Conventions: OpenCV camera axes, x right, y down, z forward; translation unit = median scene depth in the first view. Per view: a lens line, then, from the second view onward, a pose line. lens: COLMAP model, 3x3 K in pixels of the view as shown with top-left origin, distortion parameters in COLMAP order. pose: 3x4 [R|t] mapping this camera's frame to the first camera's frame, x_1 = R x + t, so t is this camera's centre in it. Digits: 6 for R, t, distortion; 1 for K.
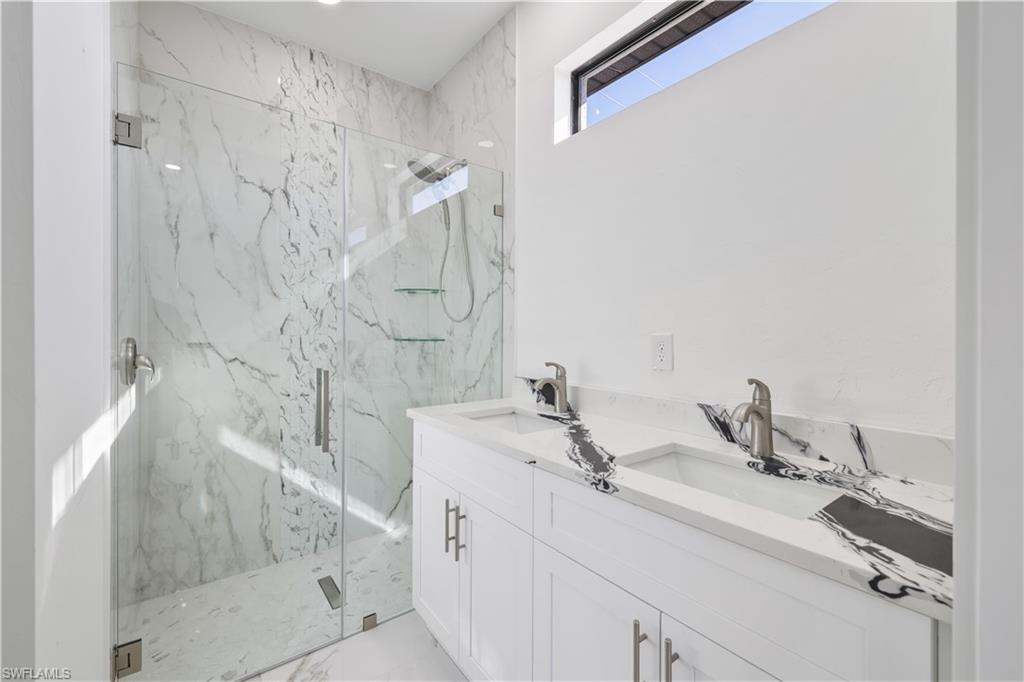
lens RADIAL K [[427.4, 0, 517.7], [0, 427.4, 332.0], [0, 0, 1]] dist [-0.001722, 0.000651]
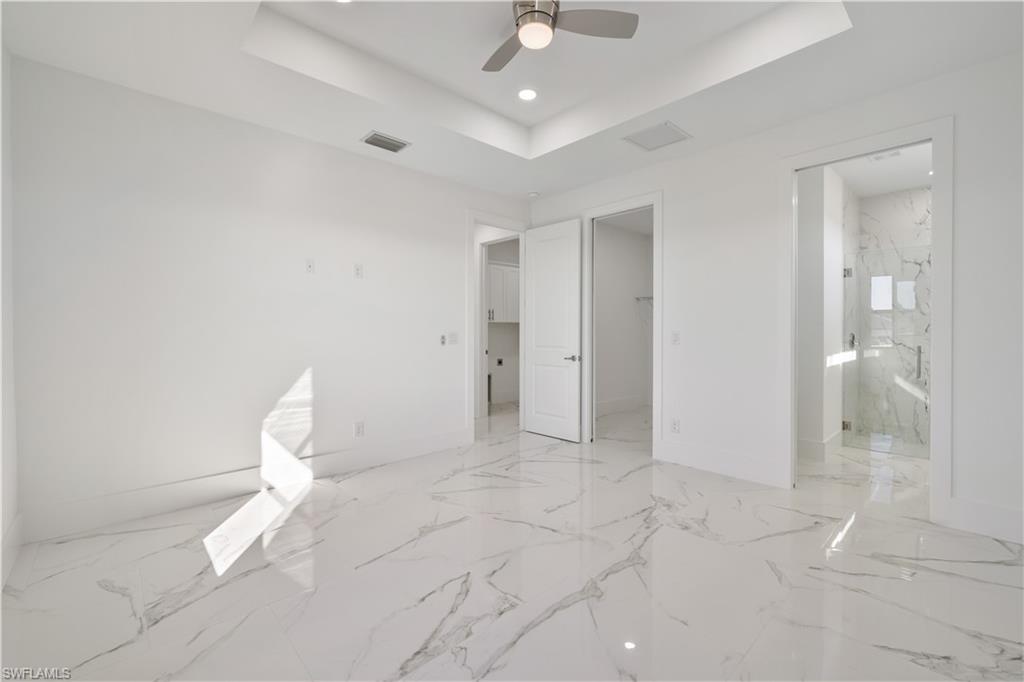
lens RADIAL K [[427.4, 0, 519.9], [0, 427.4, 339.0], [0, 0, 1]] dist [-0.001722, 0.000651]
pose [[0.089799, 0.001972, -0.995958, 1.357047], [-0.004328, 0.999989, 0.001590, 0.043485], [0.995951, 0.004168, 0.089806, -1.155979]]
